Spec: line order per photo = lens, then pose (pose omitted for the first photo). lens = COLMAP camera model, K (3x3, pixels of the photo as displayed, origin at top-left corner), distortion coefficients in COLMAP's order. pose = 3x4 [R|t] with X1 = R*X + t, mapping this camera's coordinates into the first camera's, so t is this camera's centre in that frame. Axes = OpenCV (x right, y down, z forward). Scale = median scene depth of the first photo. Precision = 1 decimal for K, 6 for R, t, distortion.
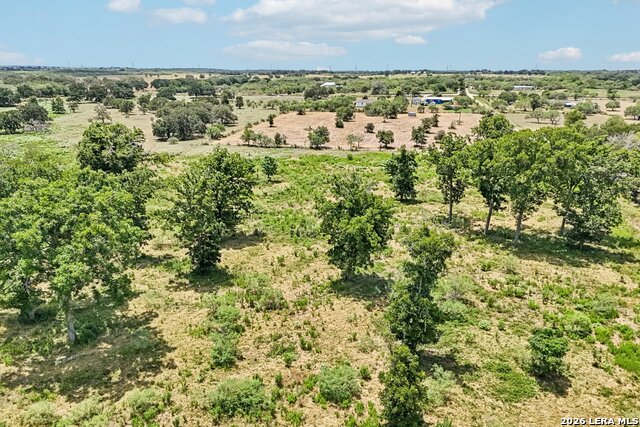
lens RADIAL K [[464.1, 0, 320.0], [0, 464.1, 213.5], [0, 0, 1]] dist [0.006151, 0.000810]
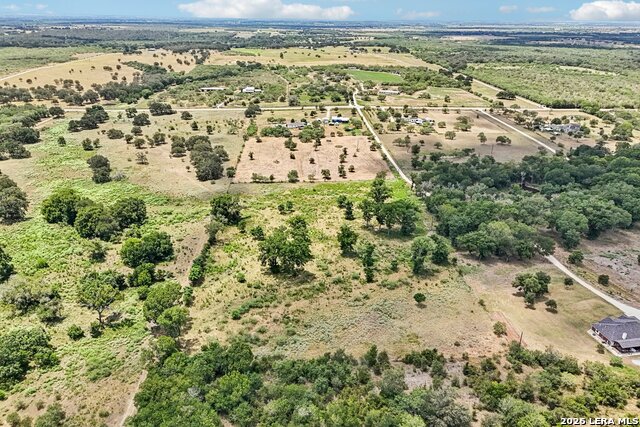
lens RADIAL K [[464.1, 0, 320.0], [0, 464.1, 213.5], [0, 0, 1]] dist [0.006151, 0.000810]
pose [[0.968319, -0.092790, 0.231838, -0.908304], [0.066194, 0.990566, 0.119990, -0.589875], [-0.240784, -0.100843, 0.965326, -2.335264]]
